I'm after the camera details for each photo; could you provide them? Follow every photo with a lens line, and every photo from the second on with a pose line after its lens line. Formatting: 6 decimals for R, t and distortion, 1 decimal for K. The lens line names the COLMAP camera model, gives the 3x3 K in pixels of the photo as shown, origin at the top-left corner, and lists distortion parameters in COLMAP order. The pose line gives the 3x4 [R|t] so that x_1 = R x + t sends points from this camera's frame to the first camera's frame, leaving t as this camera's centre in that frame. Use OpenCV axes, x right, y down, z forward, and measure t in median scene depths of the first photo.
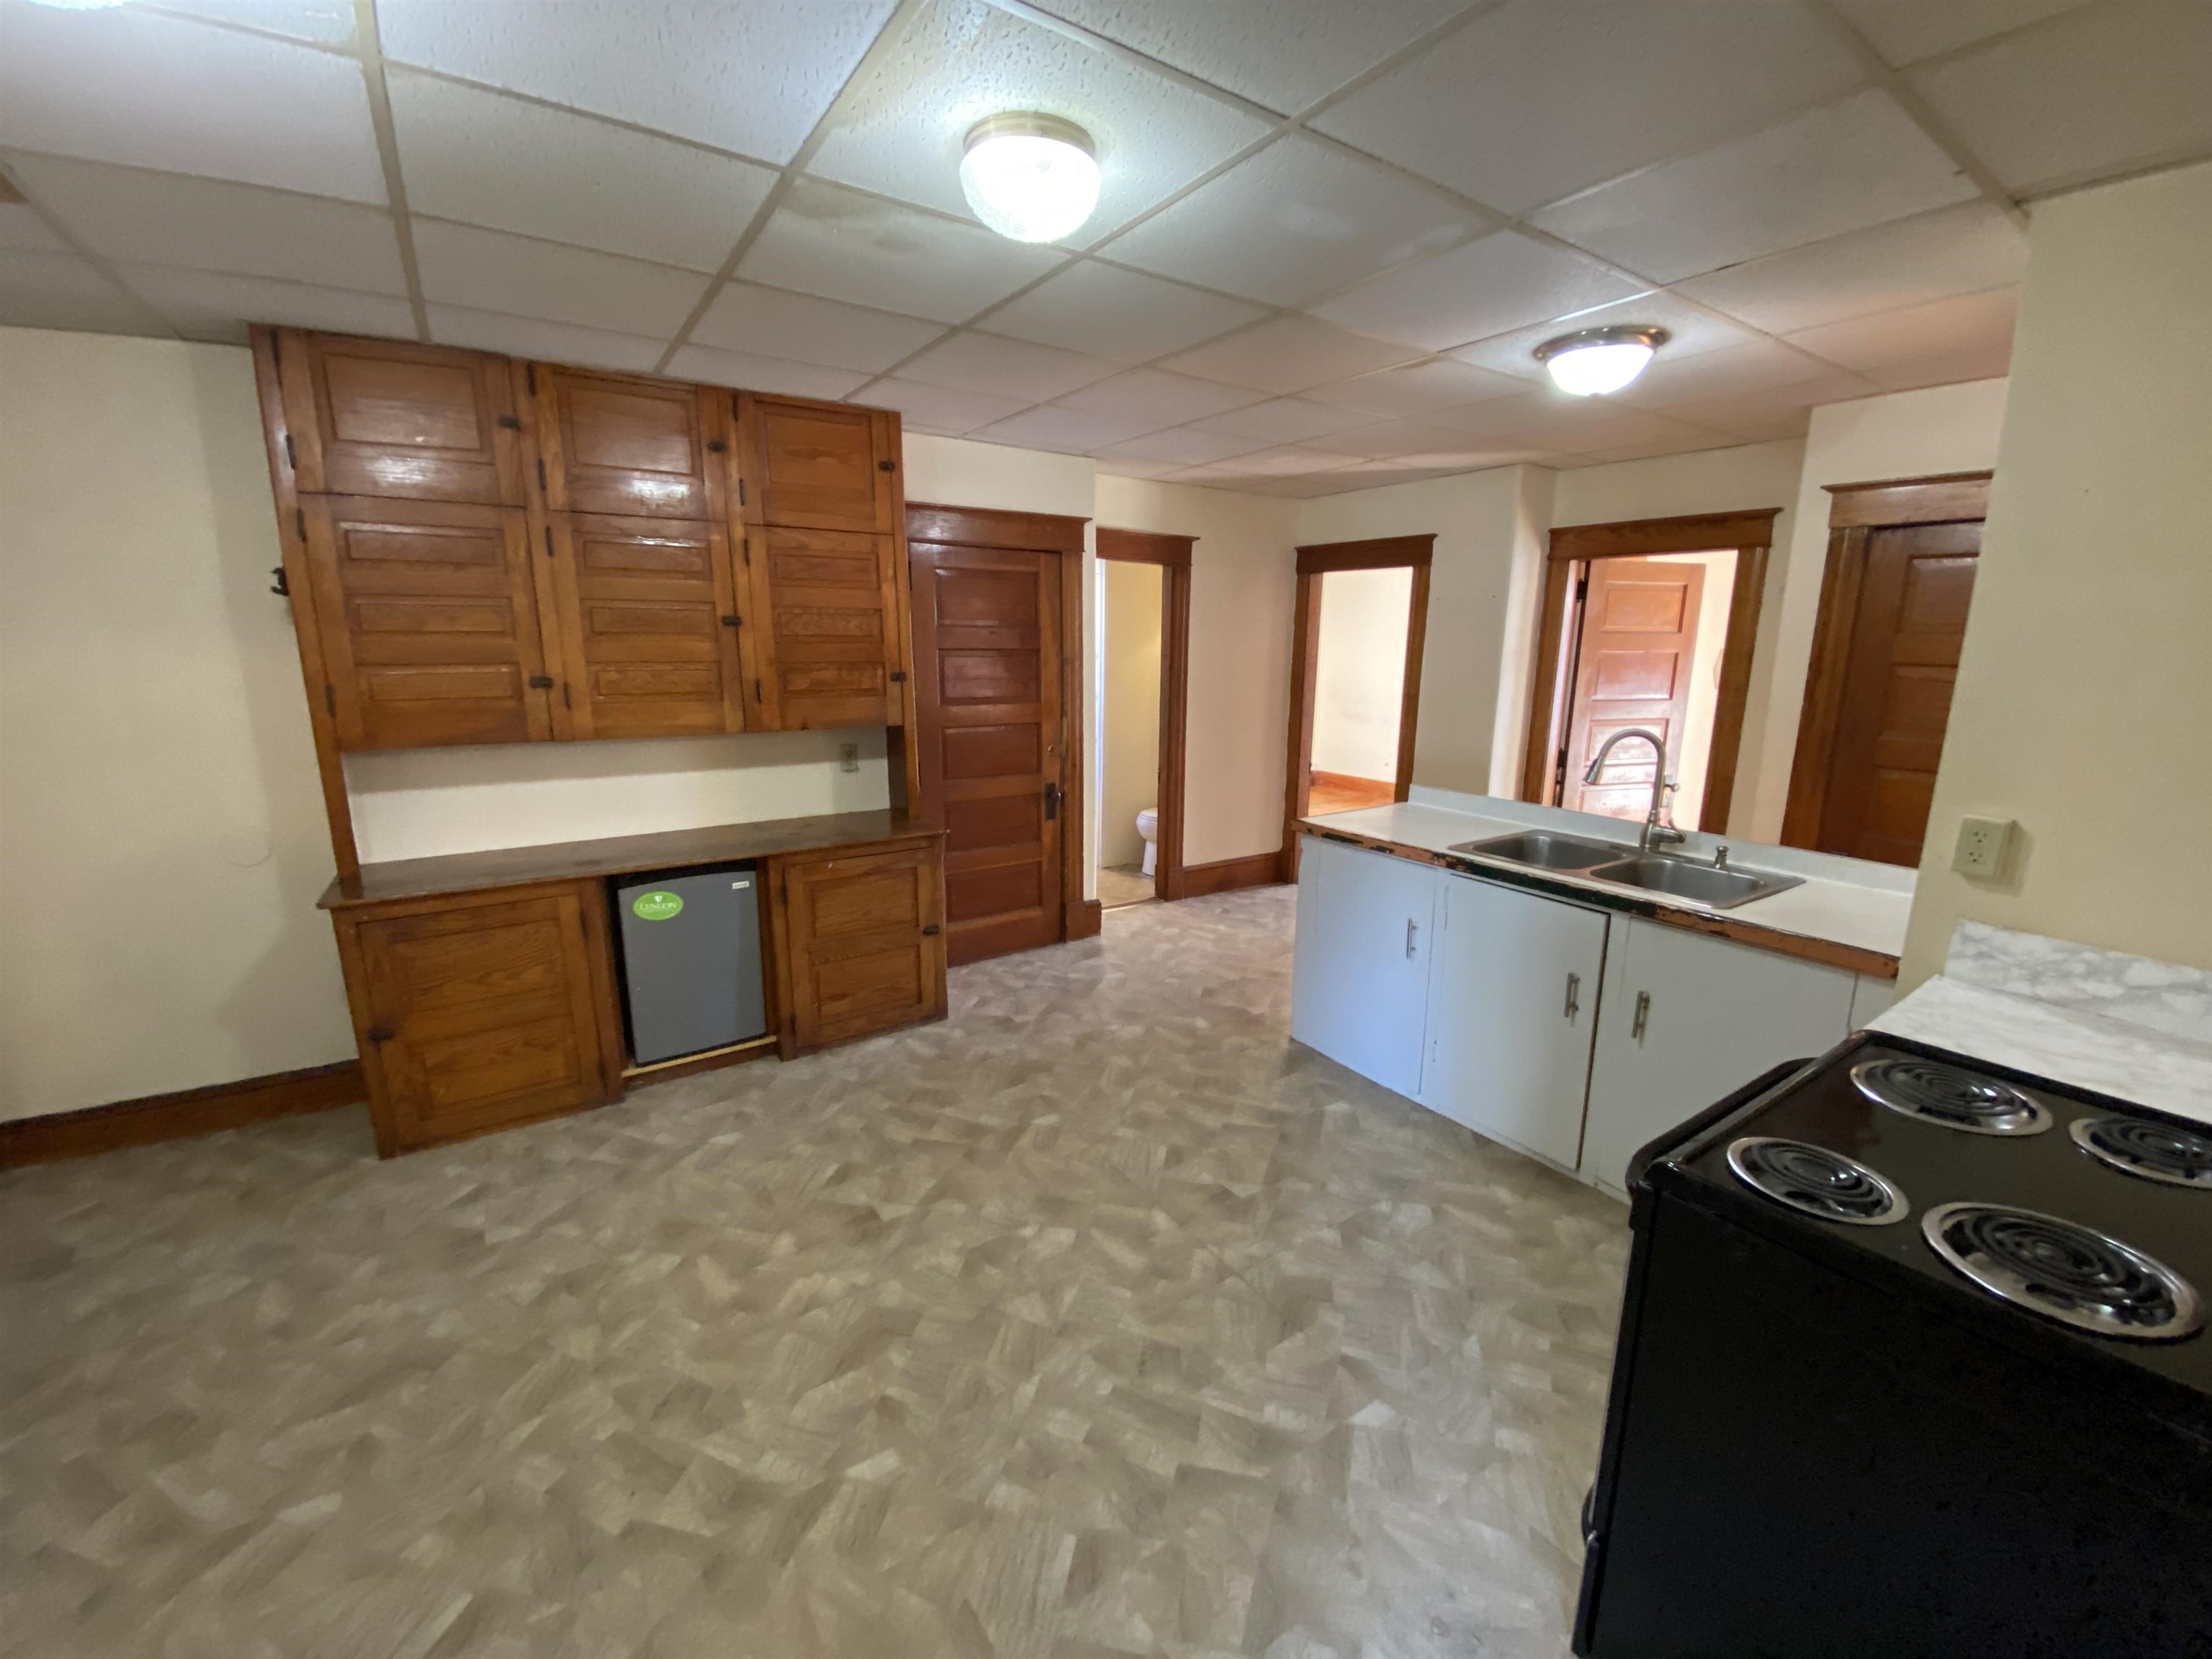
lens RADIAL K [[893.7, 0, 1098.3], [0, 893.7, 827.1], [0, 0, 1]] dist [0.015632, -0.015470]
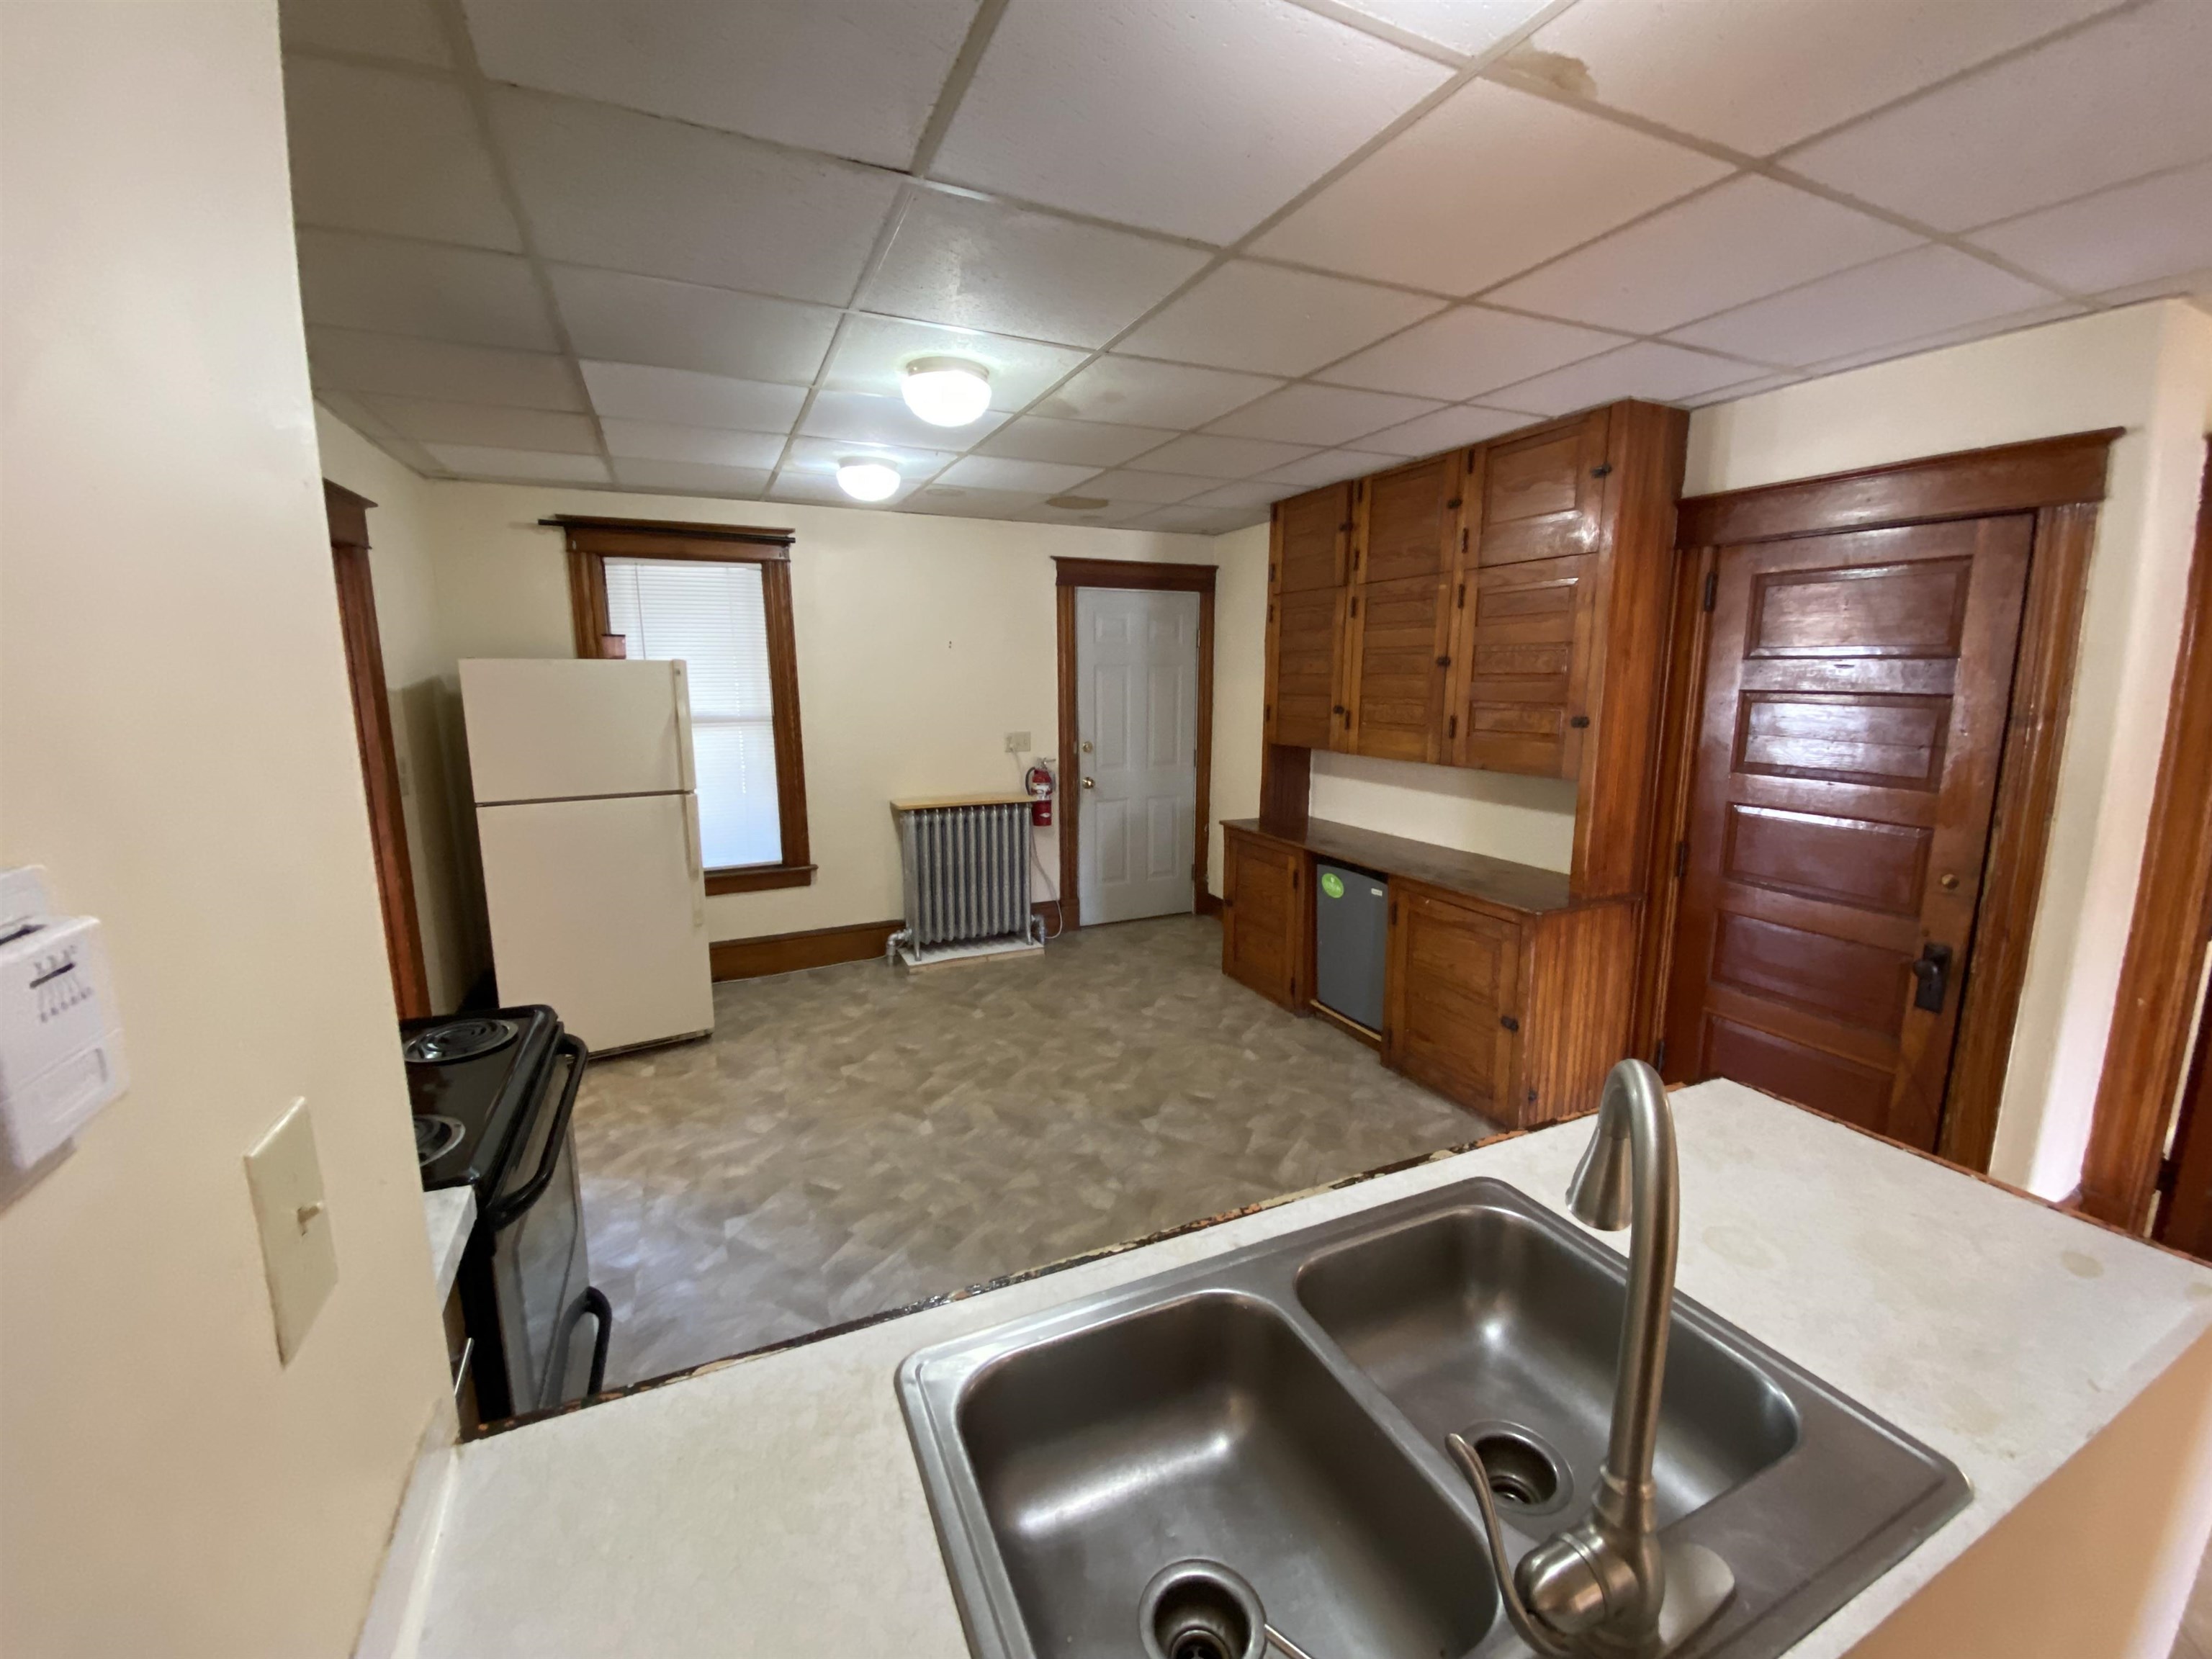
lens RADIAL K [[885.4, 0, 1110.0], [0, 885.4, 825.2], [0, 0, 1]] dist [0.045342, -0.000037]
pose [[-0.155334, 0.162850, -0.974347, 0.779740], [-0.204584, 0.959632, 0.193007, -0.174617], [0.966446, 0.229316, -0.115747, 0.820692]]
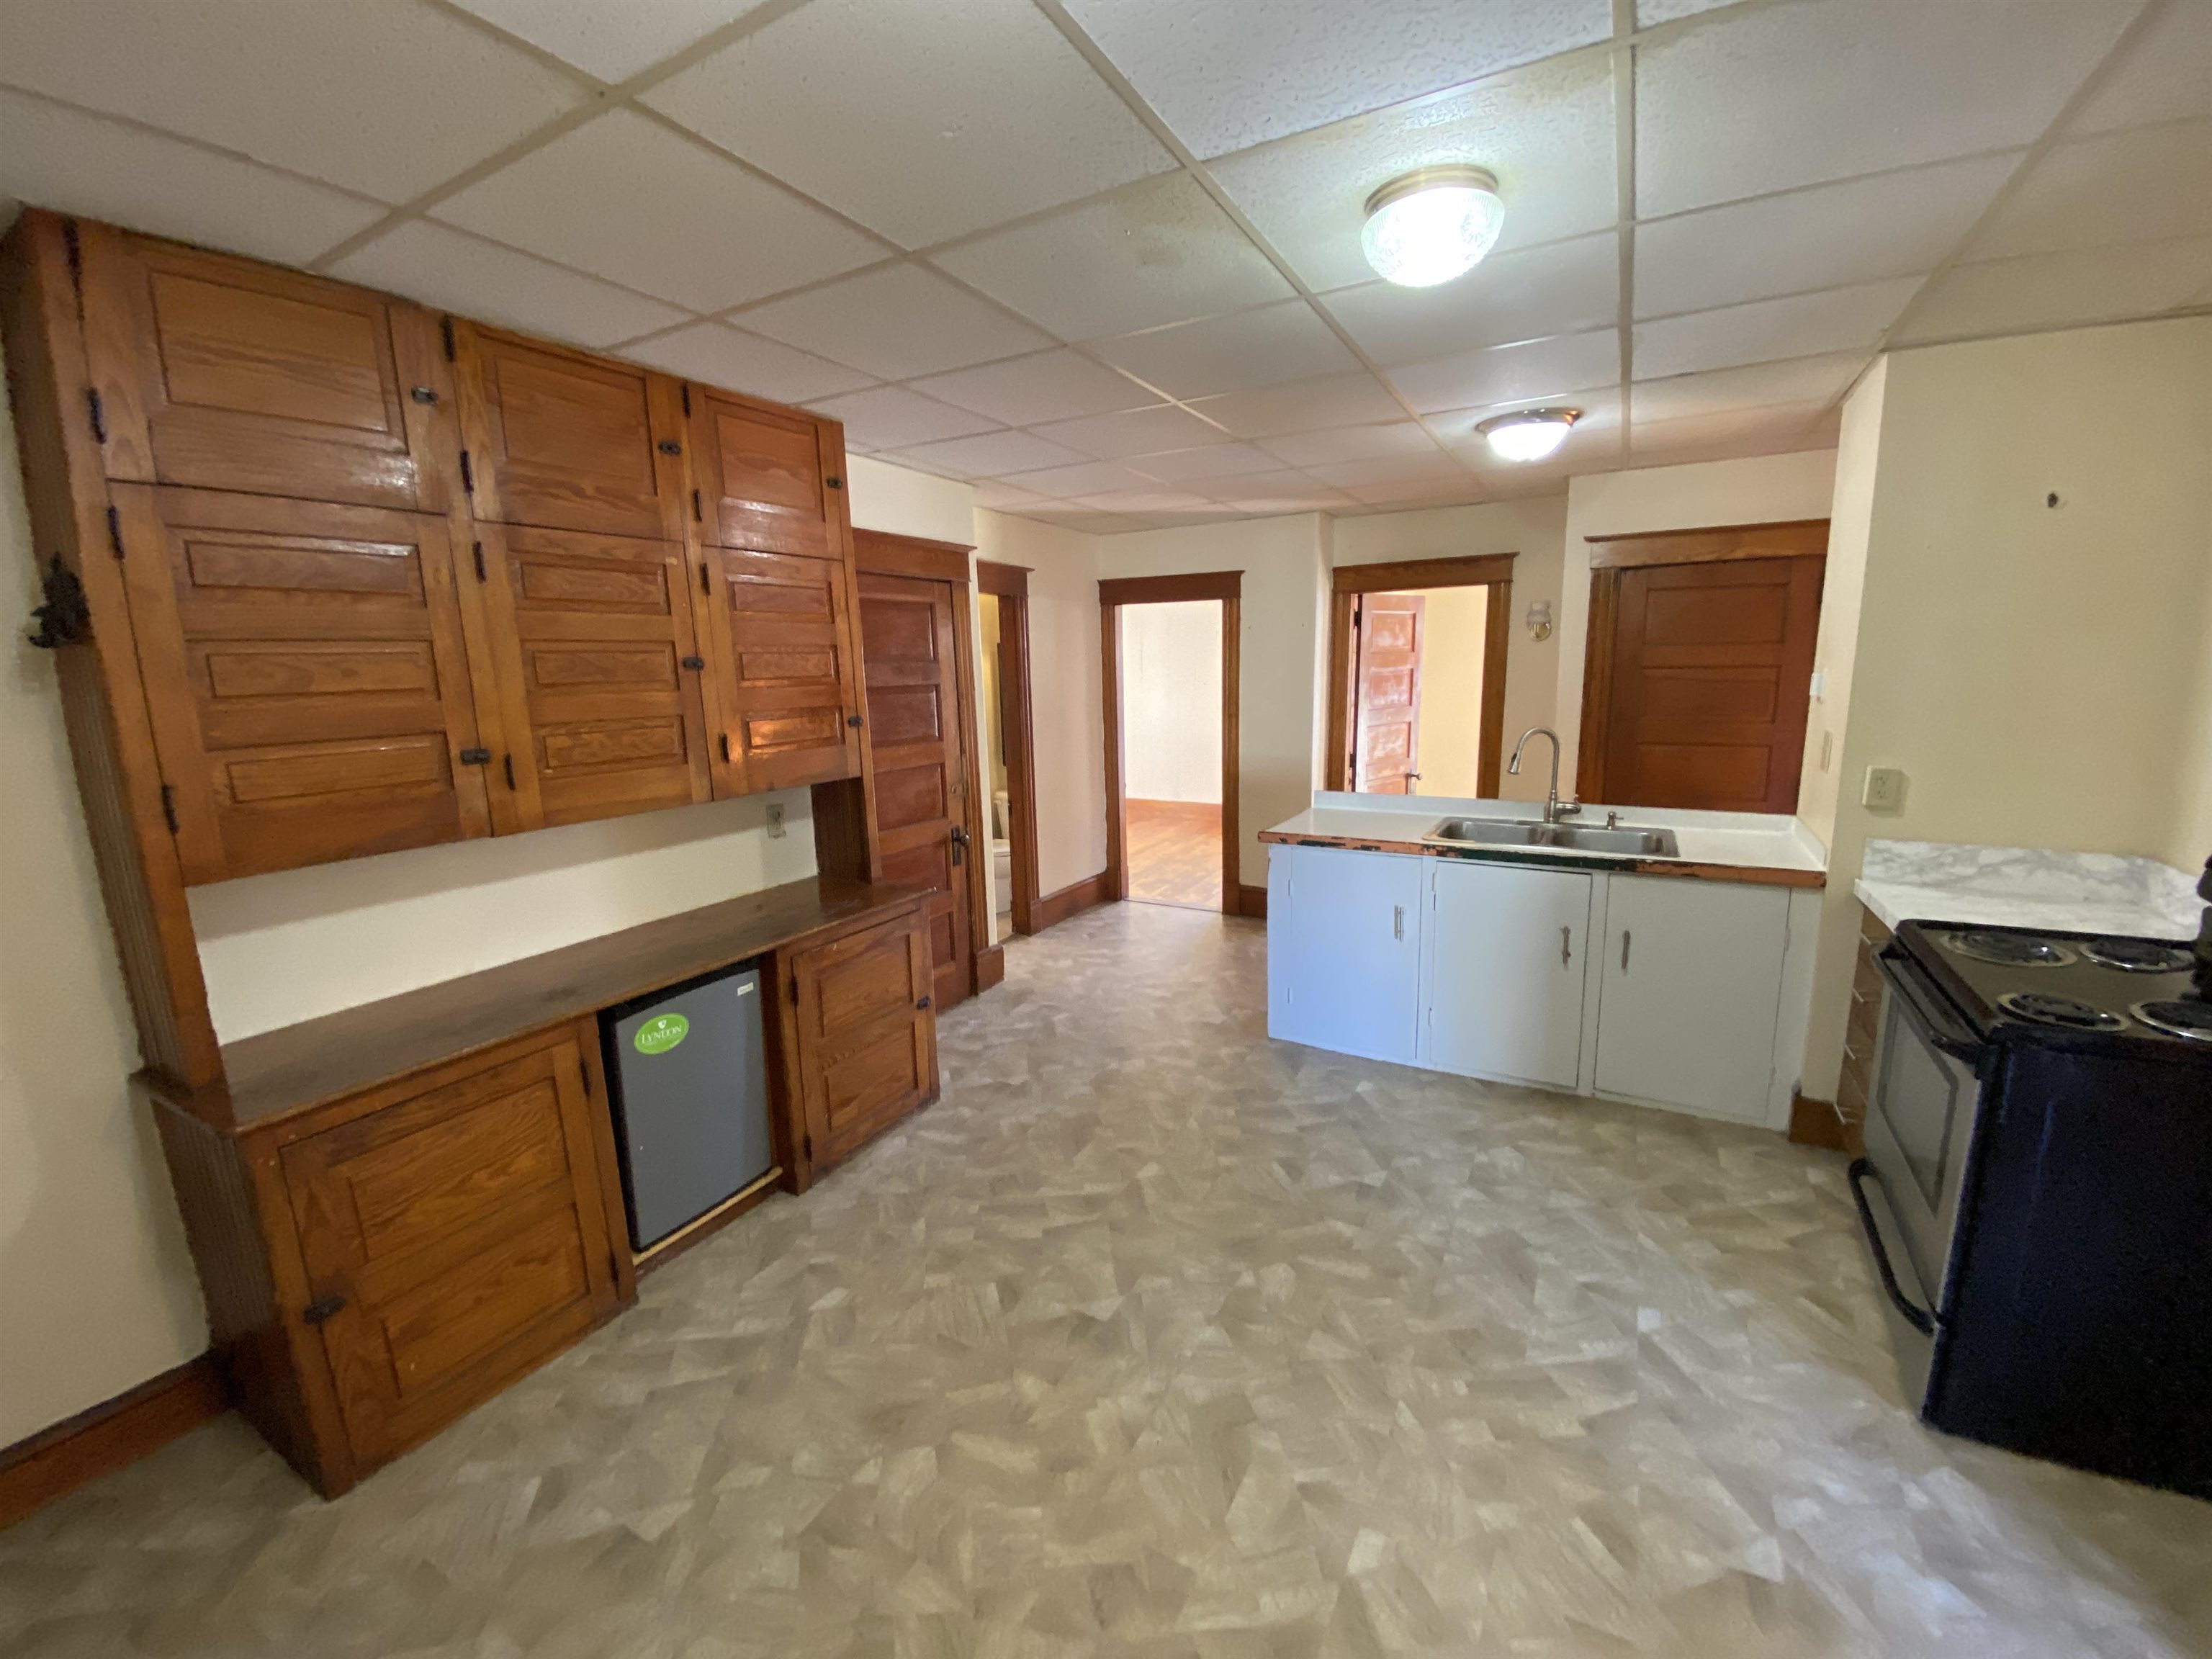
lens RADIAL K [[897.9, 0, 1100.9], [0, 897.9, 825.5], [0, 0, 1]] dist [0.011870, -0.015643]
pose [[0.894363, -0.109098, 0.433834, -0.470735], [0.123837, 0.992286, -0.005759, -0.038412], [-0.429859, 0.058875, 0.900974, 0.132942]]
